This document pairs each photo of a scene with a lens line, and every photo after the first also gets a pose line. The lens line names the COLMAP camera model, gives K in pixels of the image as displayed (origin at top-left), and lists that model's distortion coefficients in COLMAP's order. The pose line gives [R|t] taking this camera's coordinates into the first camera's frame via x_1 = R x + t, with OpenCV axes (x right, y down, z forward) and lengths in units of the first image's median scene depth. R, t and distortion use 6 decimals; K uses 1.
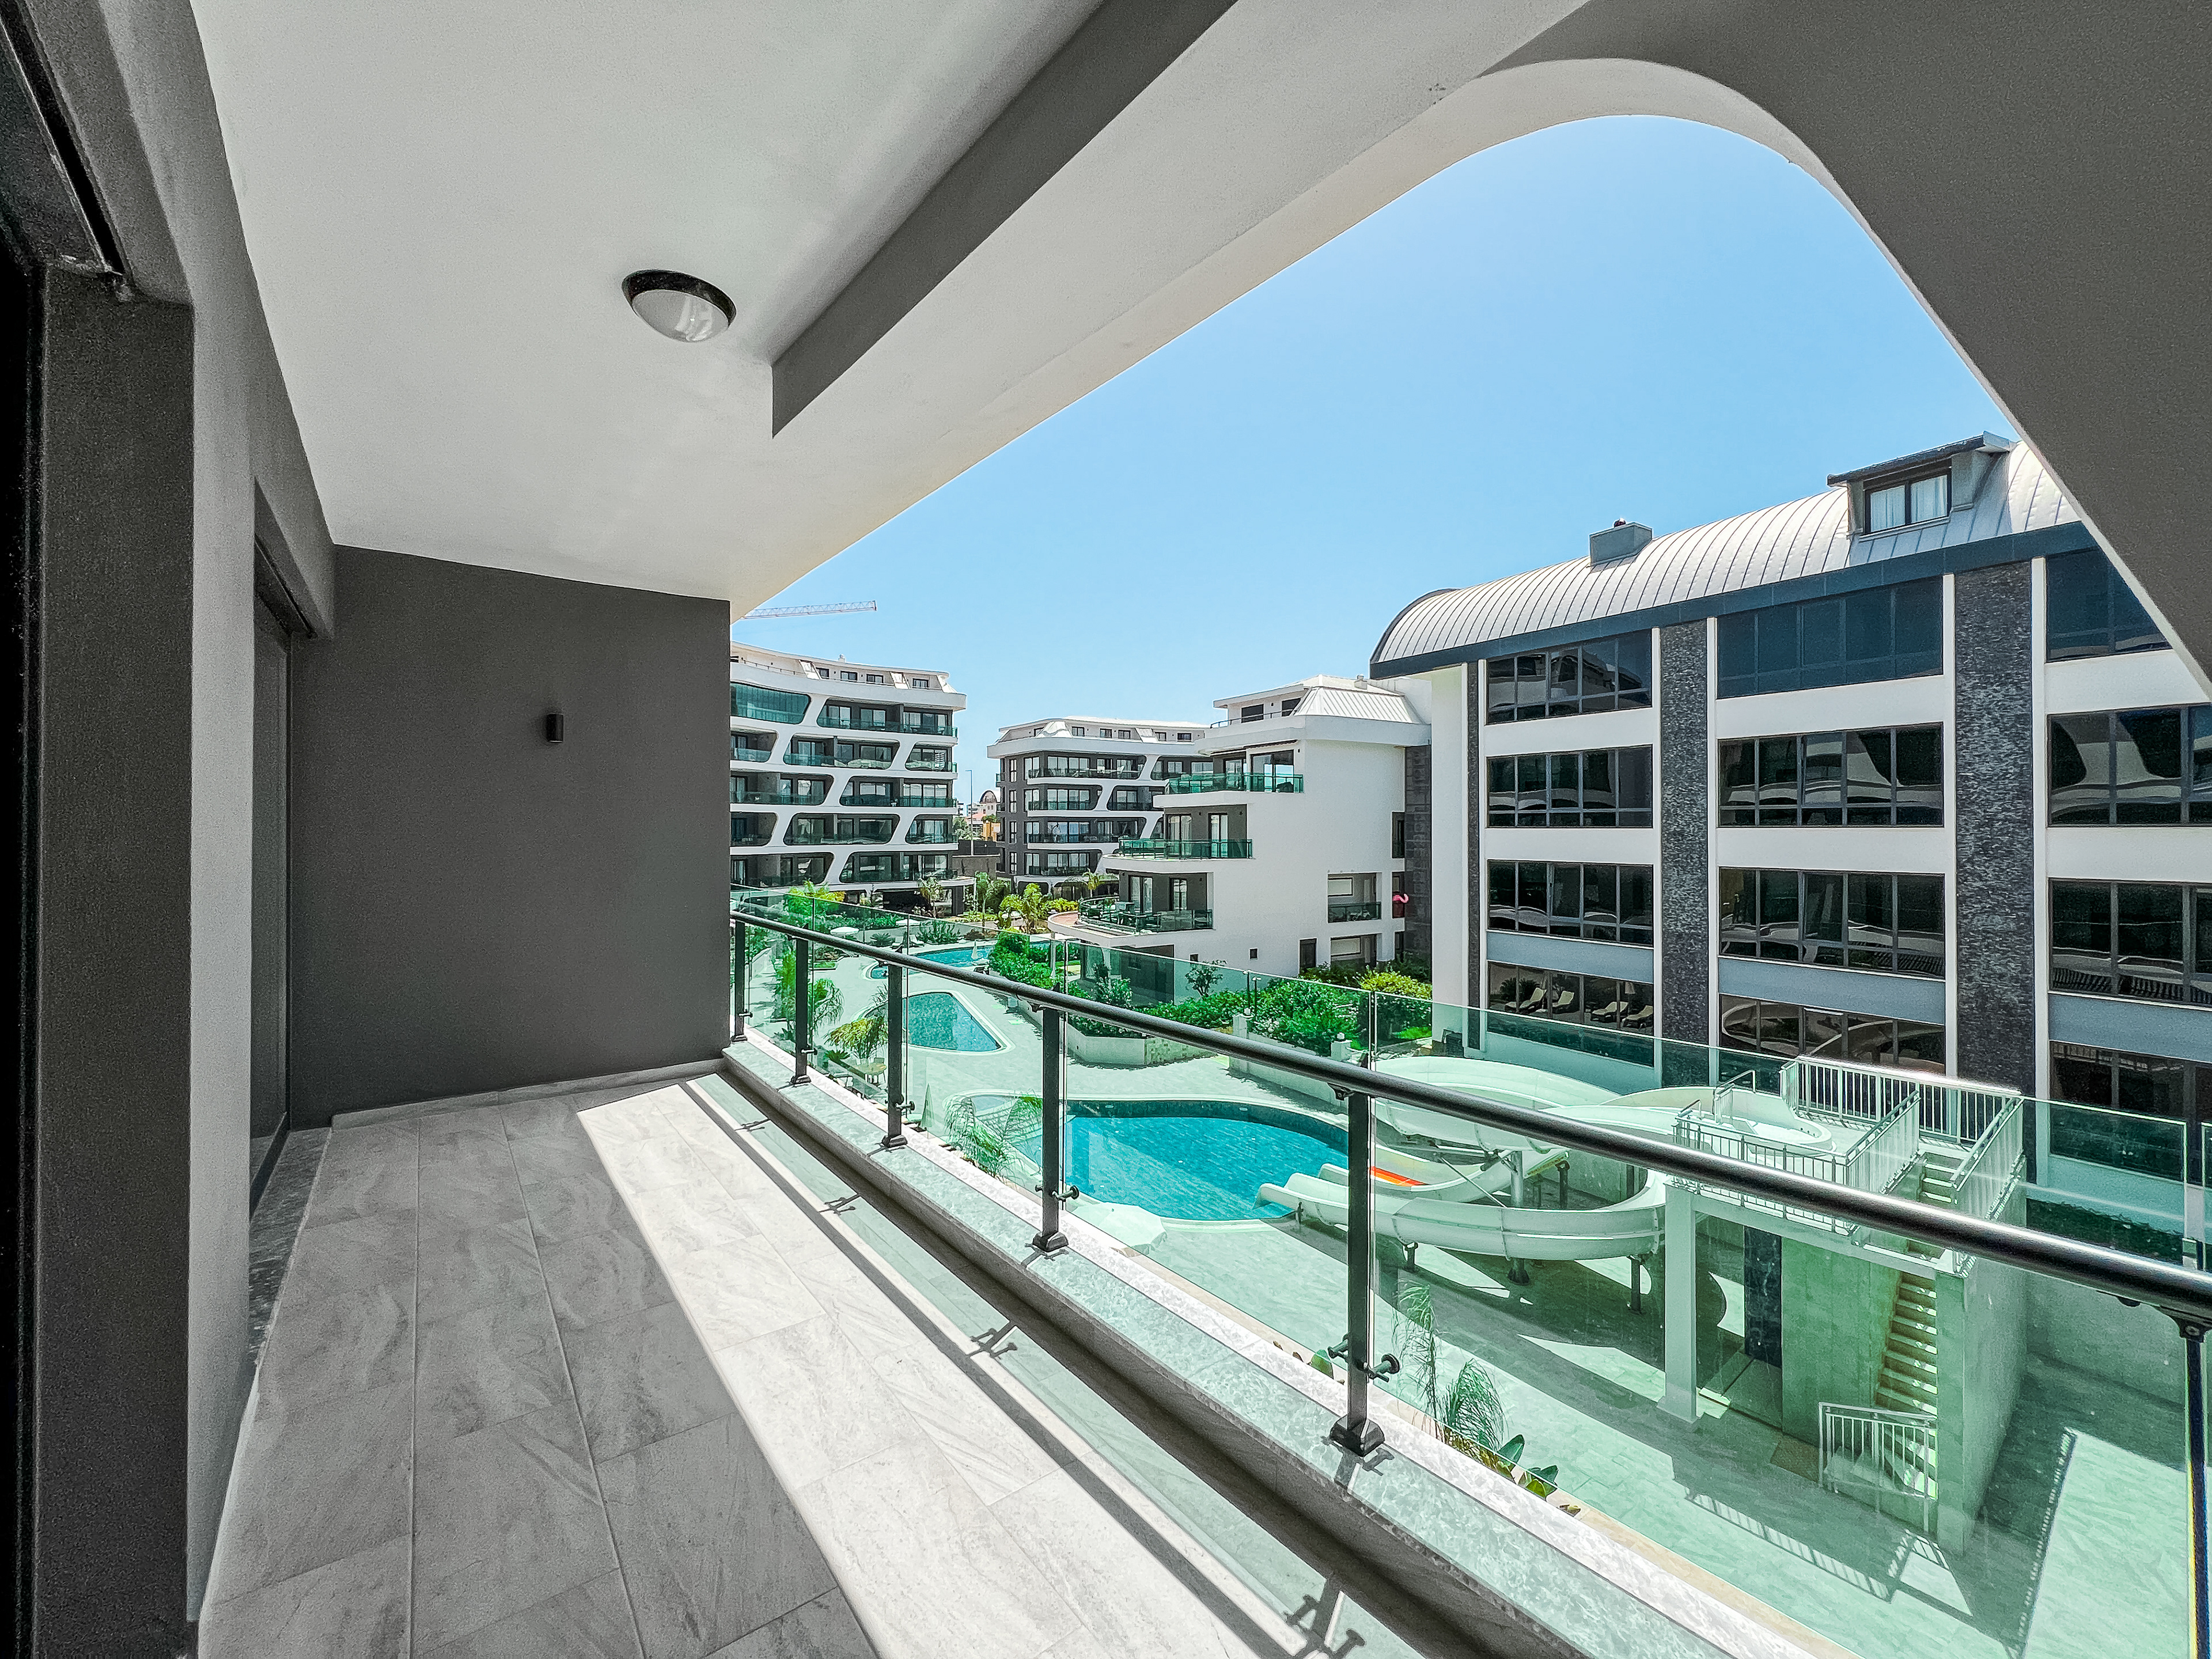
lens RADIAL K [[913.4, 0, 1119.3], [0, 913.4, 829.3], [0, 0, 1]] dist [0.000723, 0.000800]
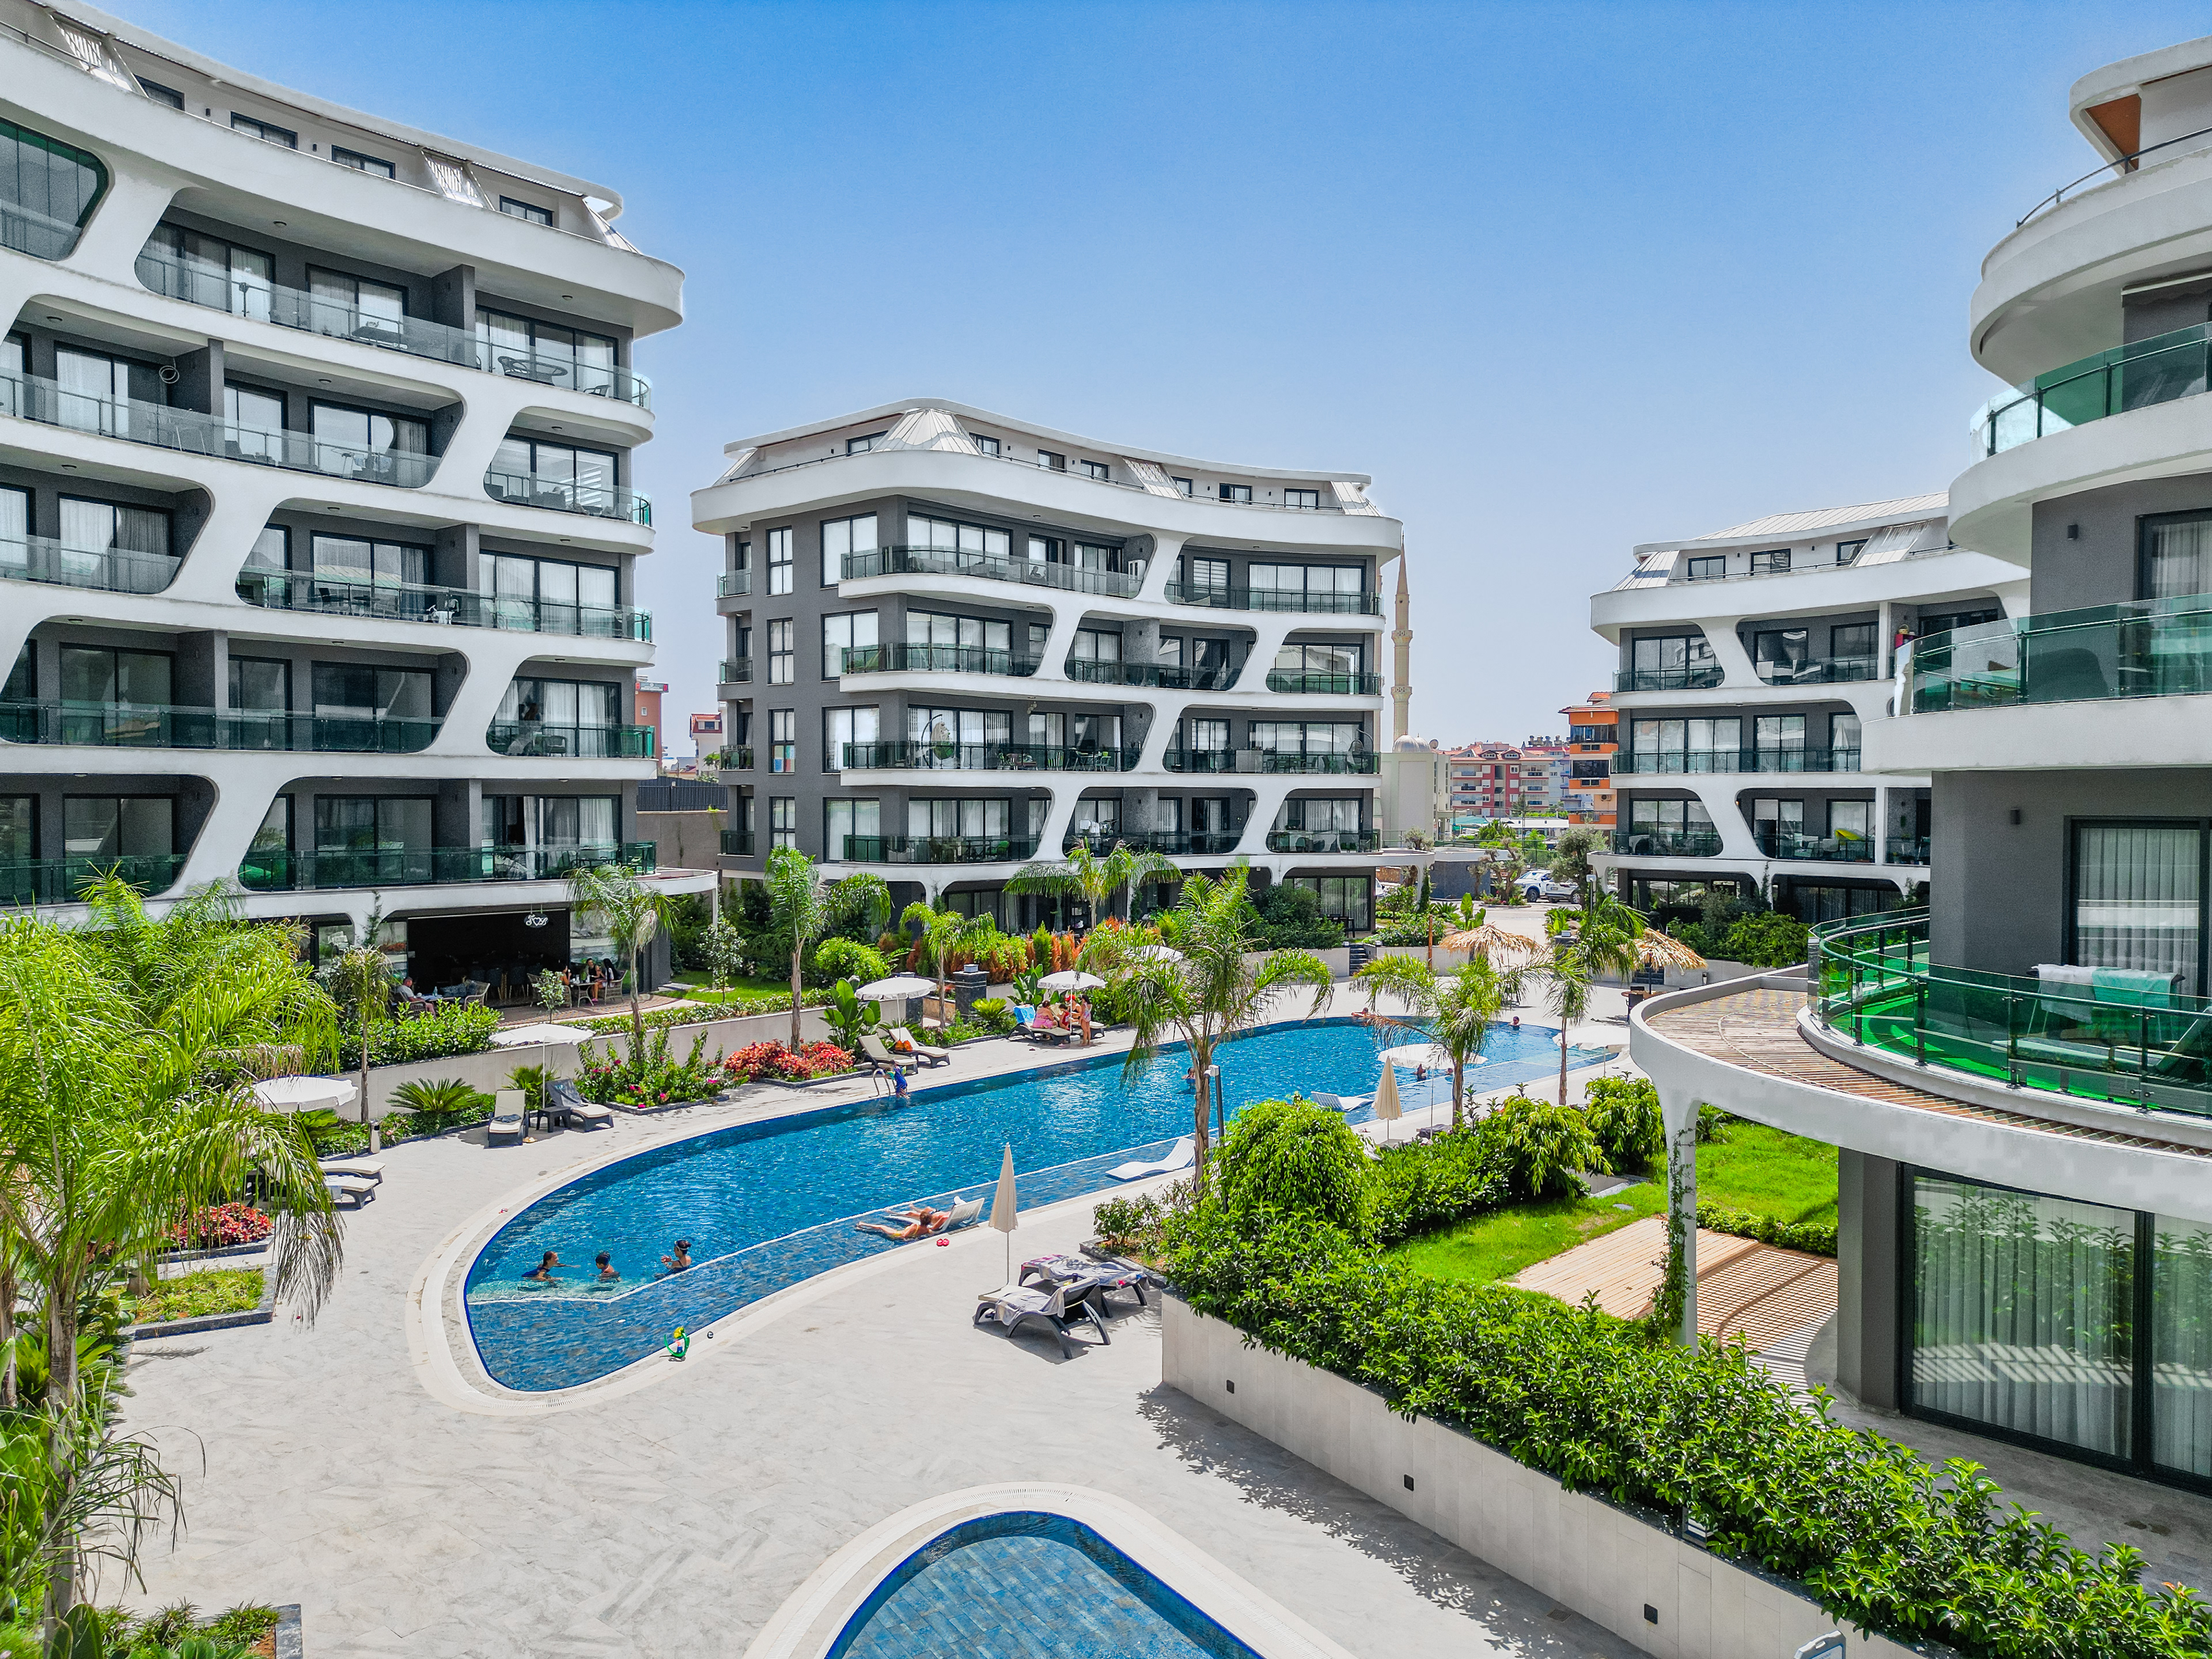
lens RADIAL K [[1609.1, 0, 1089.2], [0, 1609.1, 833.7], [0, 0, 1]] dist [0.069559, 0.020088]
pose [[0.977400, -0.001247, 0.211397, -0.151821], [-0.003126, 0.999788, 0.020349, 0.029169], [-0.211377, -0.020550, 0.977188, 0.439058]]
